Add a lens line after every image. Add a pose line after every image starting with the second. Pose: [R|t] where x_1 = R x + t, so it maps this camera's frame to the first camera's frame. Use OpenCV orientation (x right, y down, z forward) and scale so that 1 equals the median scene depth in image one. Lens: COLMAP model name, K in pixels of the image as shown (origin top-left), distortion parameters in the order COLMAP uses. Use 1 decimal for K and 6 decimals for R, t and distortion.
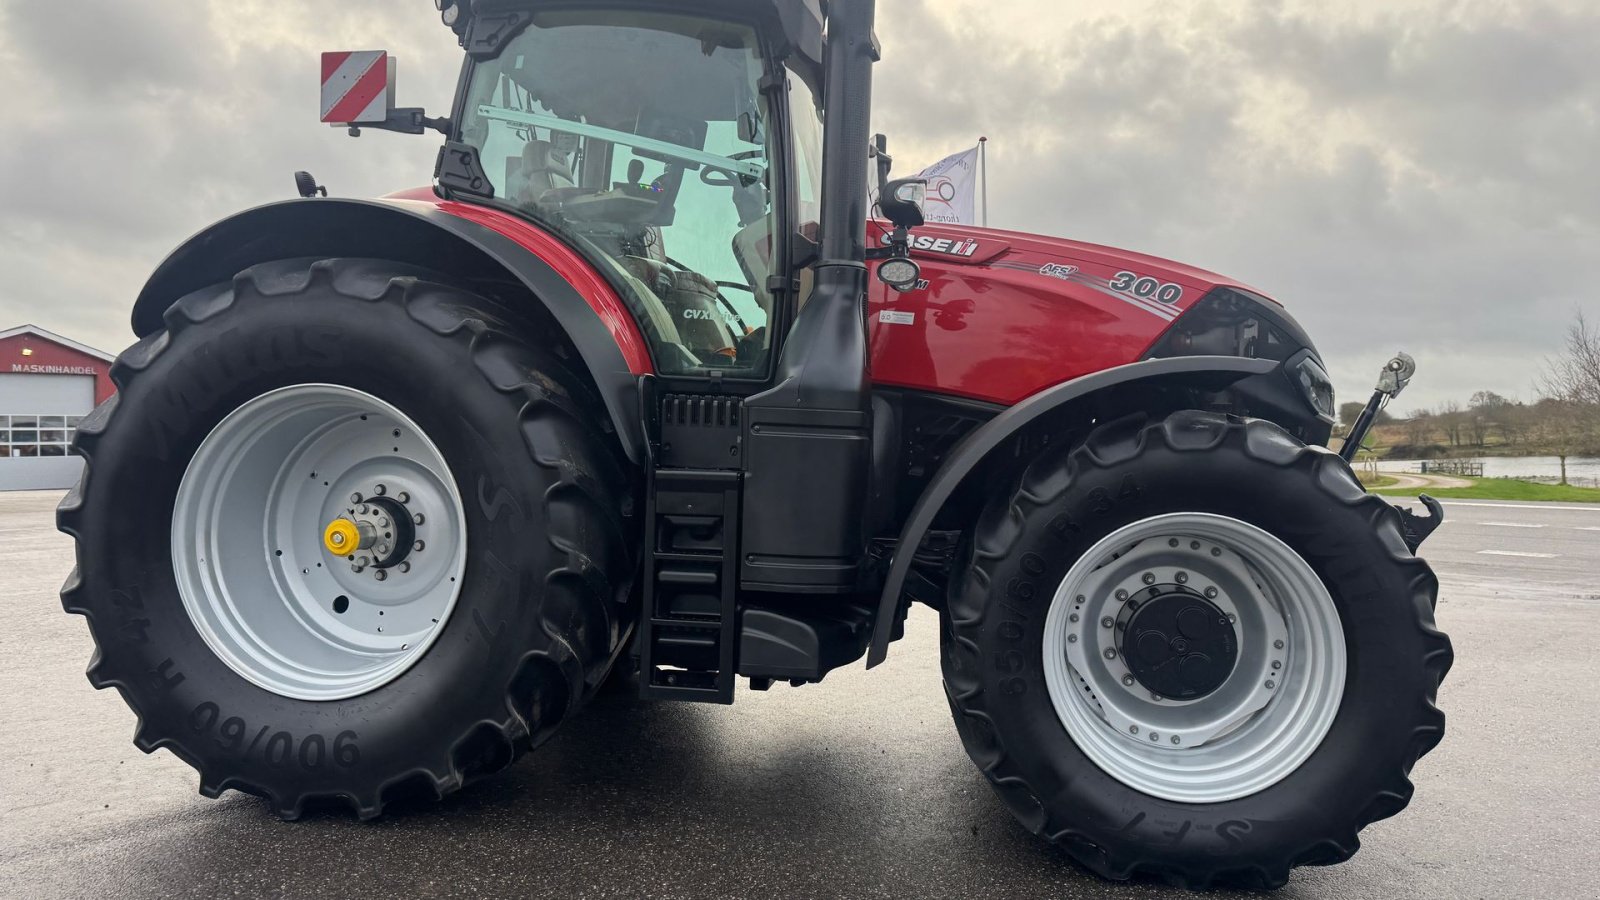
lens RADIAL K [[1098.9, 0, 795.6], [0, 1098.9, 417.8], [0, 0, 1]] dist [0.143613, -0.214794]
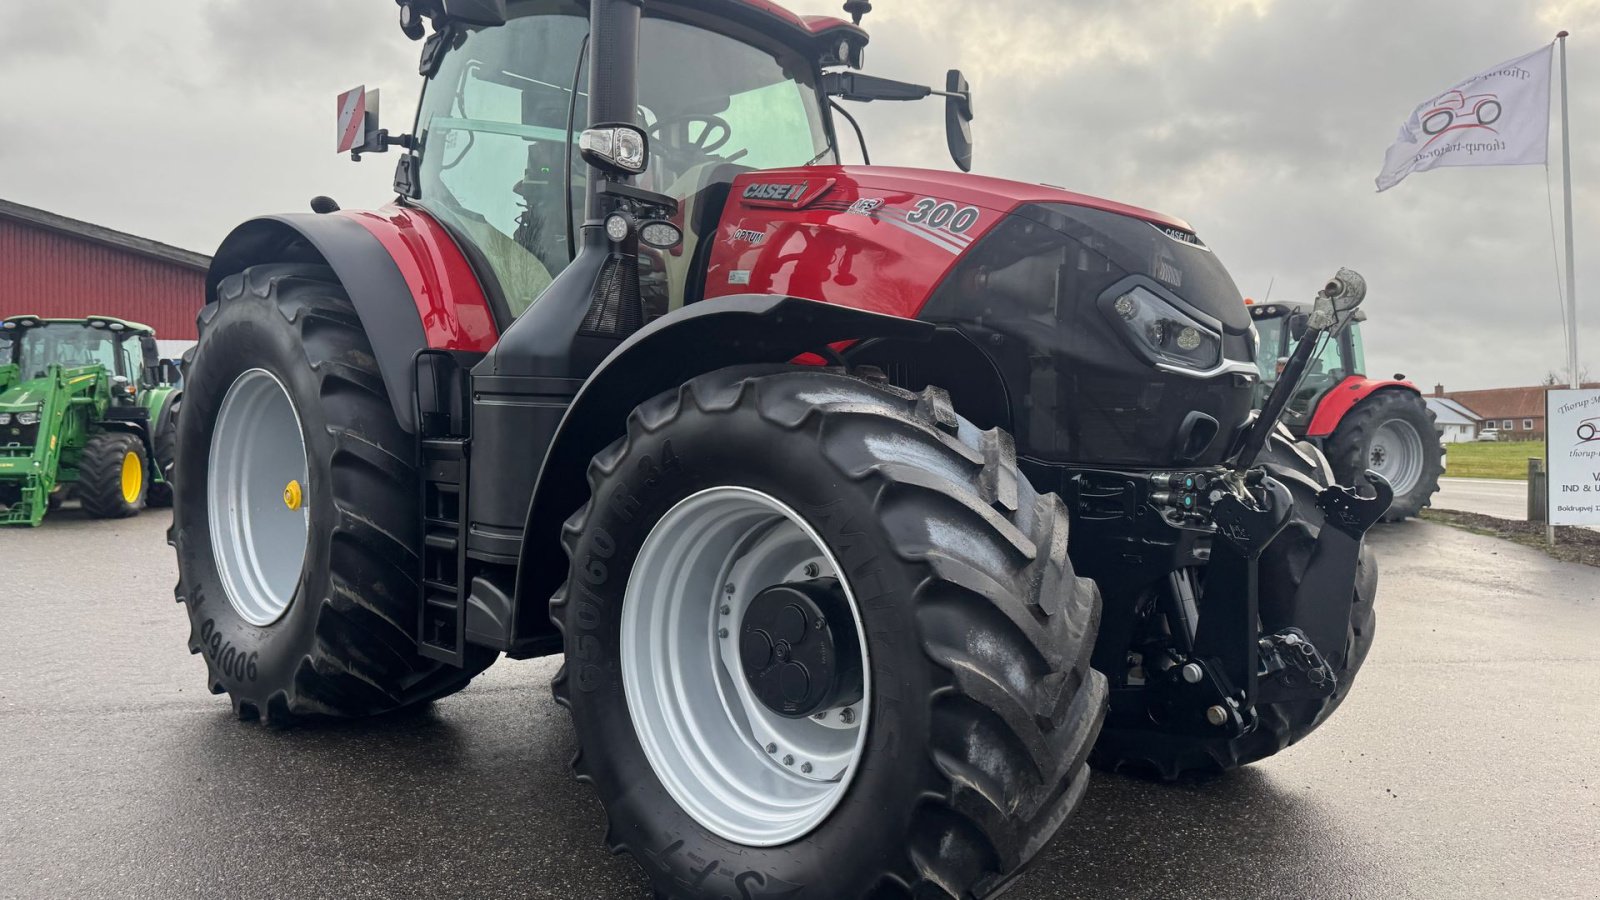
lens RADIAL K [[1098.9, 0, 795.6], [0, 1098.9, 417.8], [0, 0, 1]] dist [0.143613, -0.214794]
pose [[0.826740, -0.009511, -0.562503, 0.760196], [0.012739, 0.999917, 0.001816, 0.029553], [0.562439, -0.008667, 0.826793, 0.315534]]
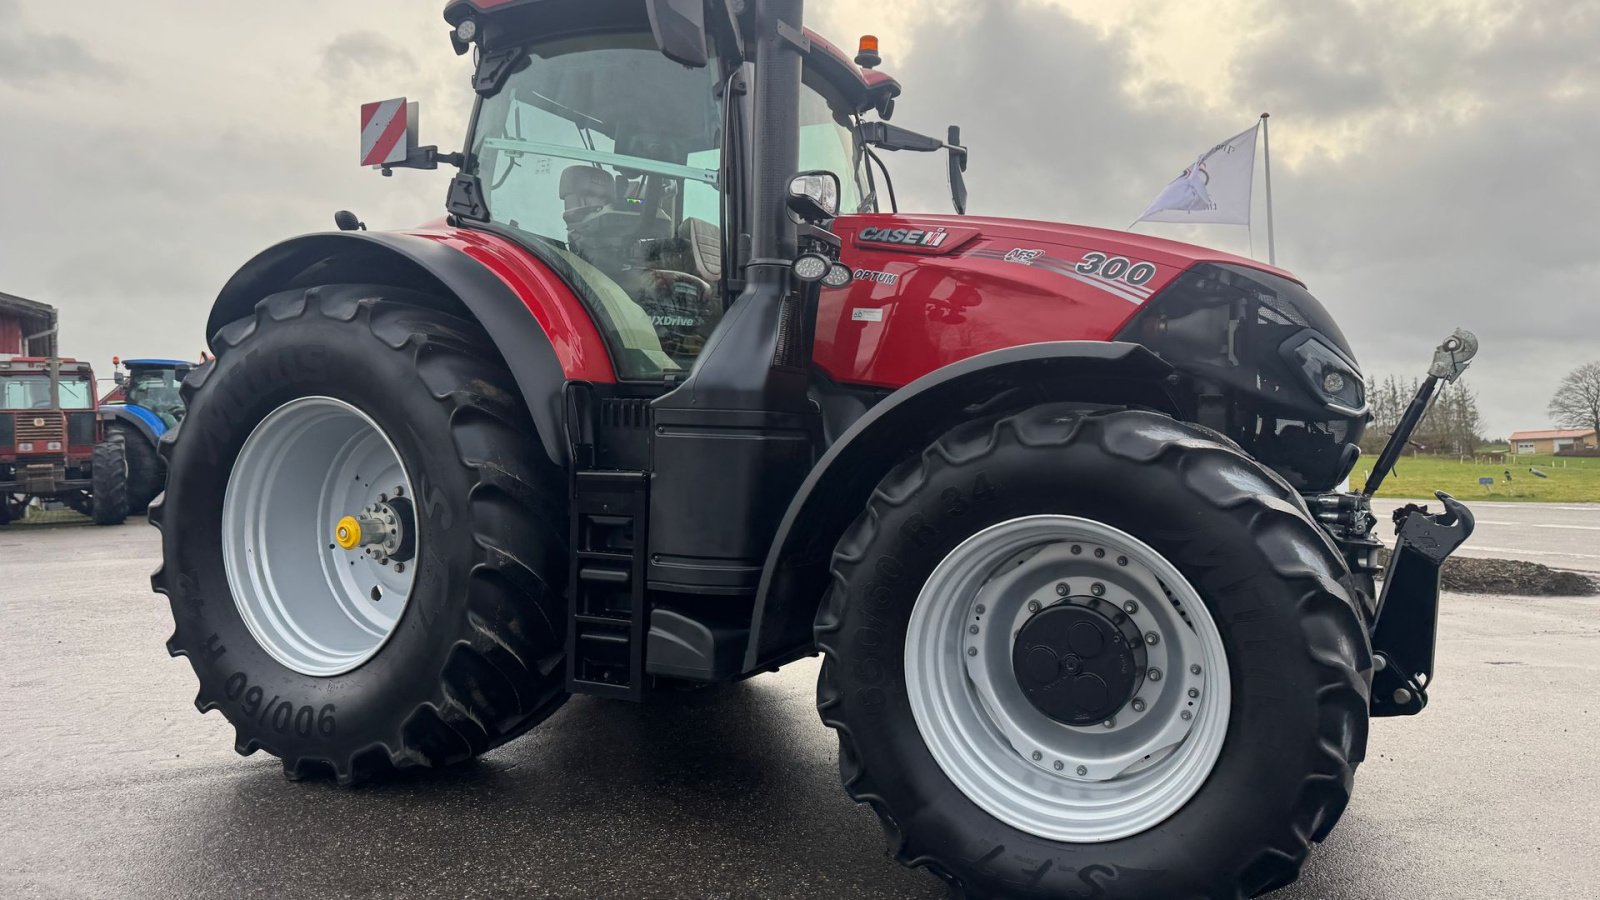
lens RADIAL K [[1098.9, 0, 795.6], [0, 1098.9, 417.8], [0, 0, 1]] dist [0.143613, -0.214794]
pose [[0.949703, -0.017717, -0.312649, 0.392369], [0.014128, 0.999806, -0.013743, 0.014039], [0.312832, 0.008635, 0.949769, 0.074788]]
